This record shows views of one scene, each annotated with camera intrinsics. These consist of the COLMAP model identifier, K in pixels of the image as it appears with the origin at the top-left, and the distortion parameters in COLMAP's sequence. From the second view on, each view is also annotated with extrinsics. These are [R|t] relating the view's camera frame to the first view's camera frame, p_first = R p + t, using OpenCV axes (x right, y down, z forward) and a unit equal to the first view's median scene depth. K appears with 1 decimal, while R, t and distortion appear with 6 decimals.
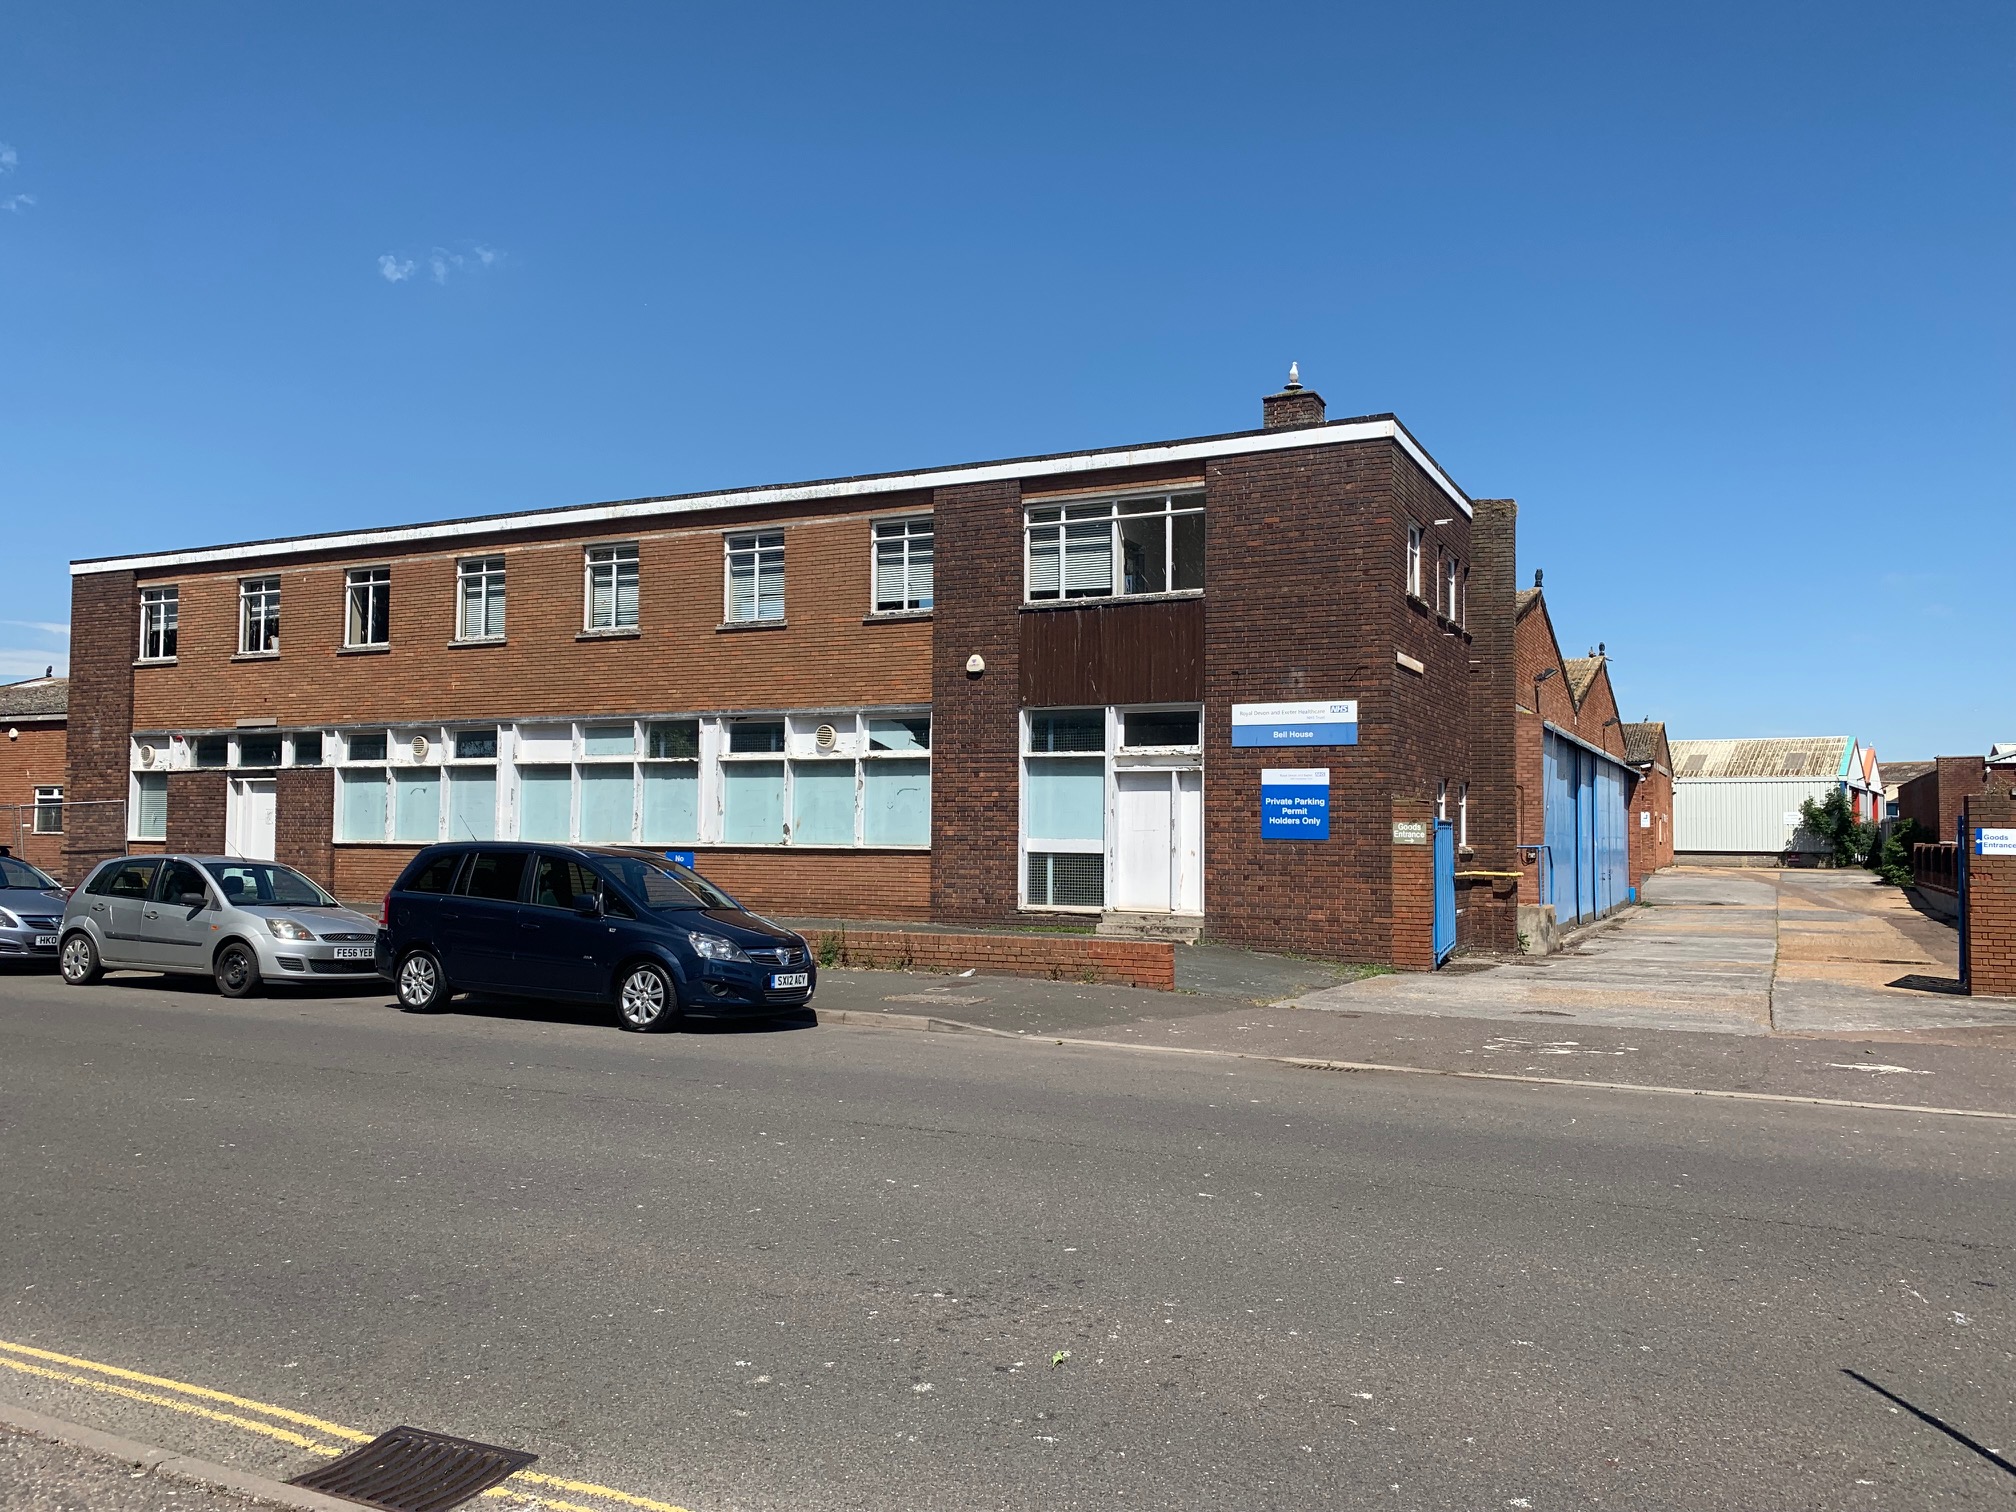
lens RADIAL K [[1547.0, 0, 1008.0], [0, 1547.0, 756.0], [0, 0, 1]] dist [0.003824, -0.000290]
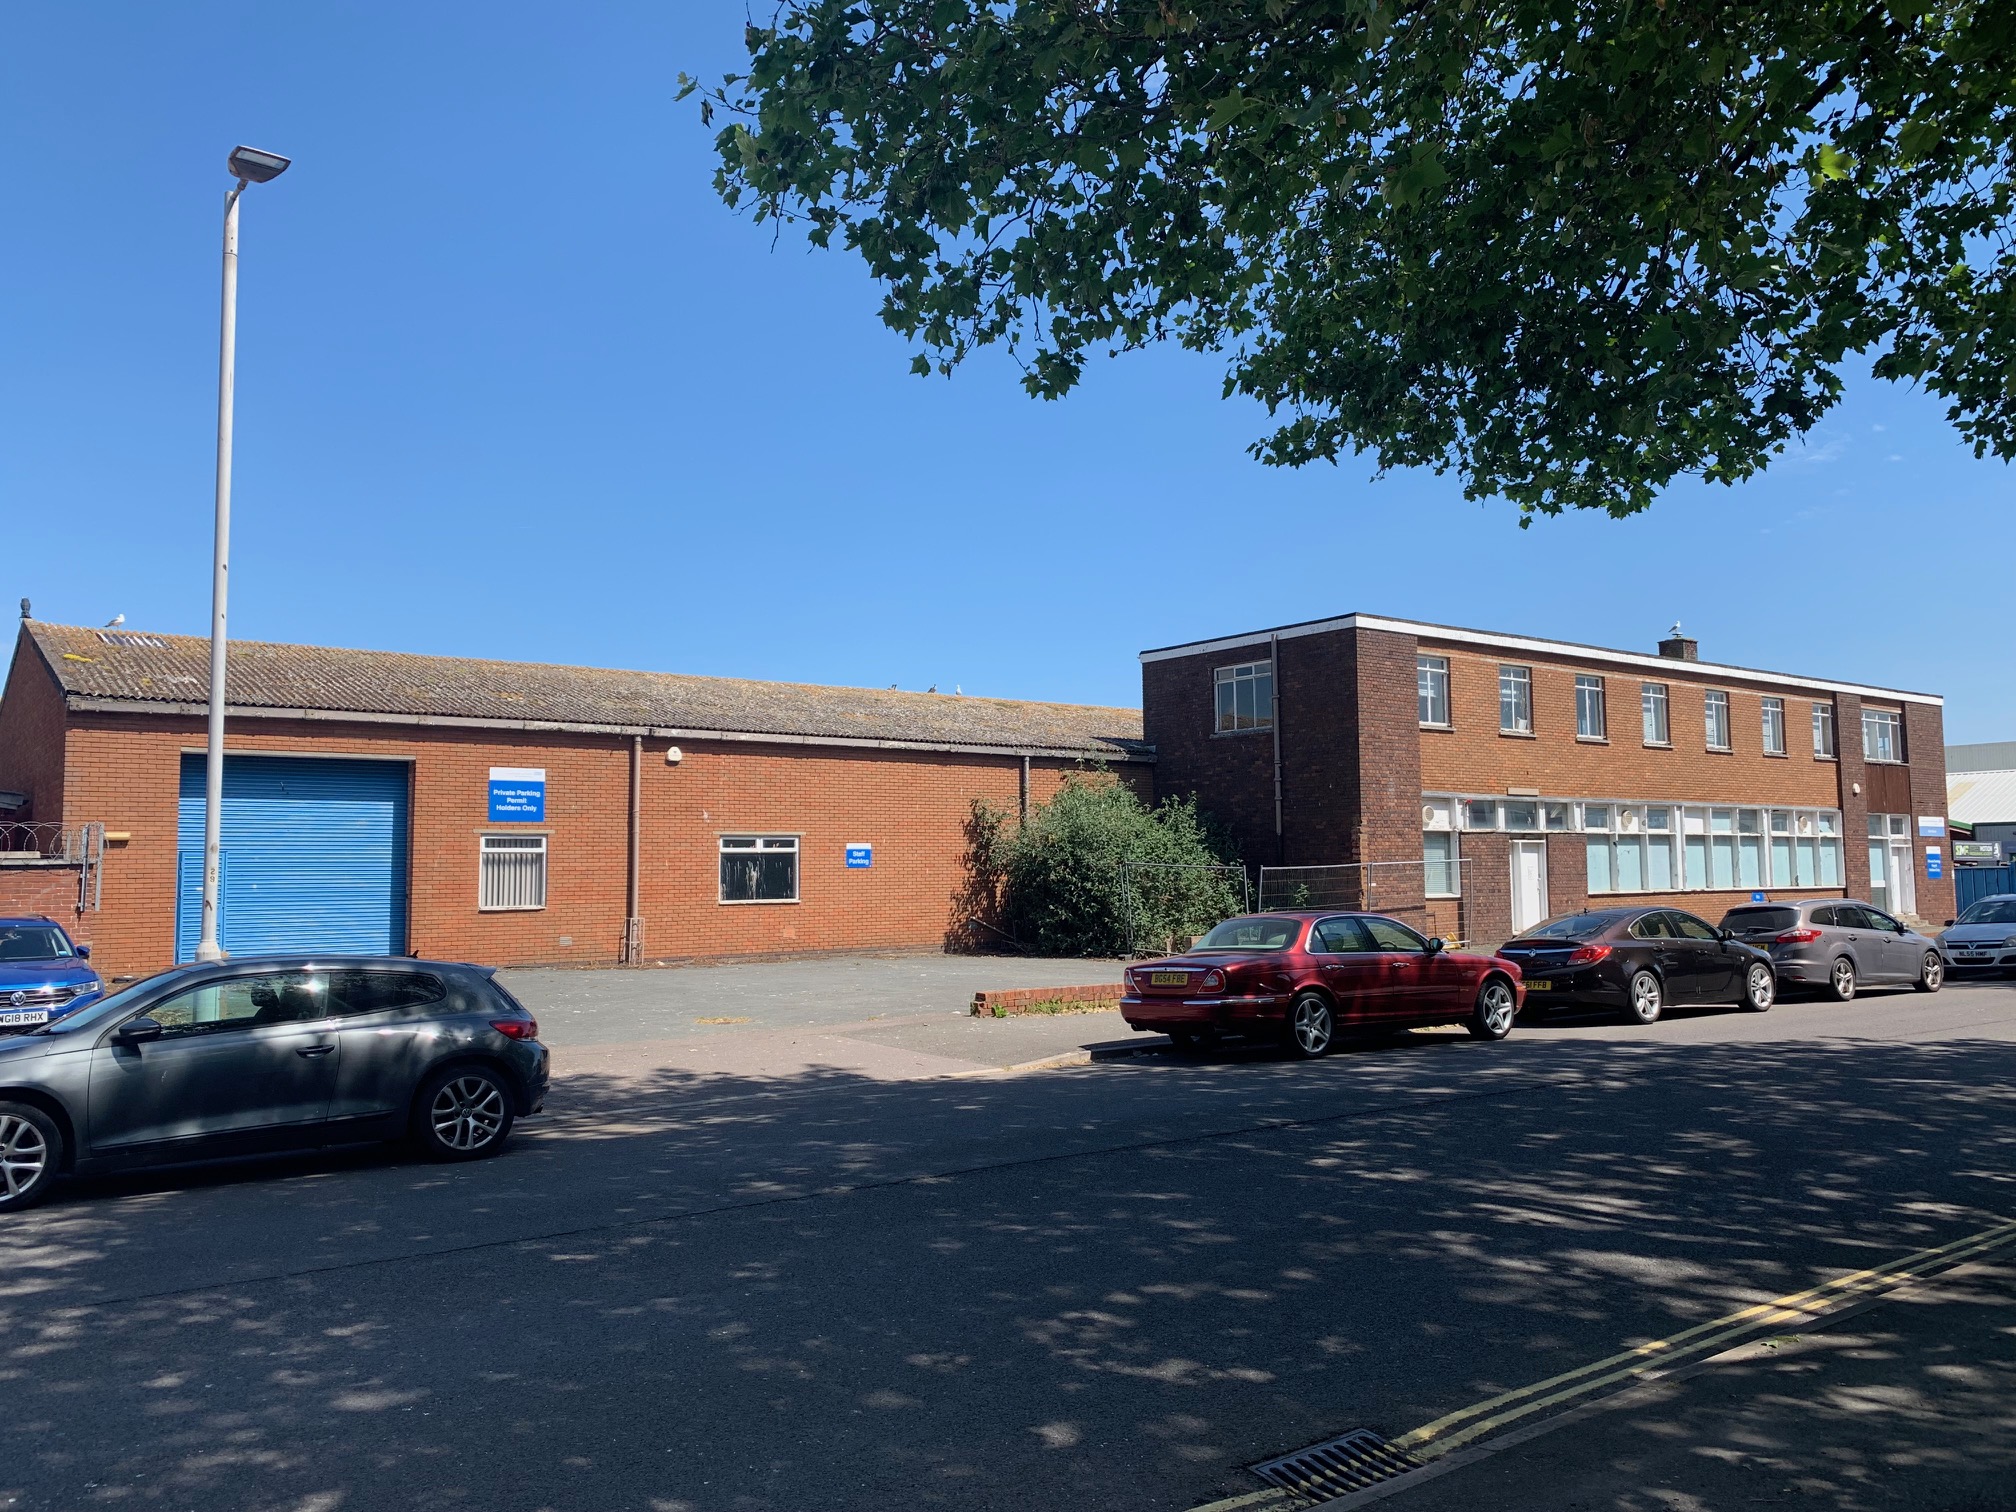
lens RADIAL K [[1547.0, 0, 1008.0], [0, 1547.0, 756.0], [0, 0, 1]] dist [0.003824, -0.000290]
pose [[0.458729, 0.058286, 0.886663, -1.744919], [-0.031849, 0.998284, -0.049146, 0.021565], [-0.888005, -0.005695, 0.459798, 0.835599]]
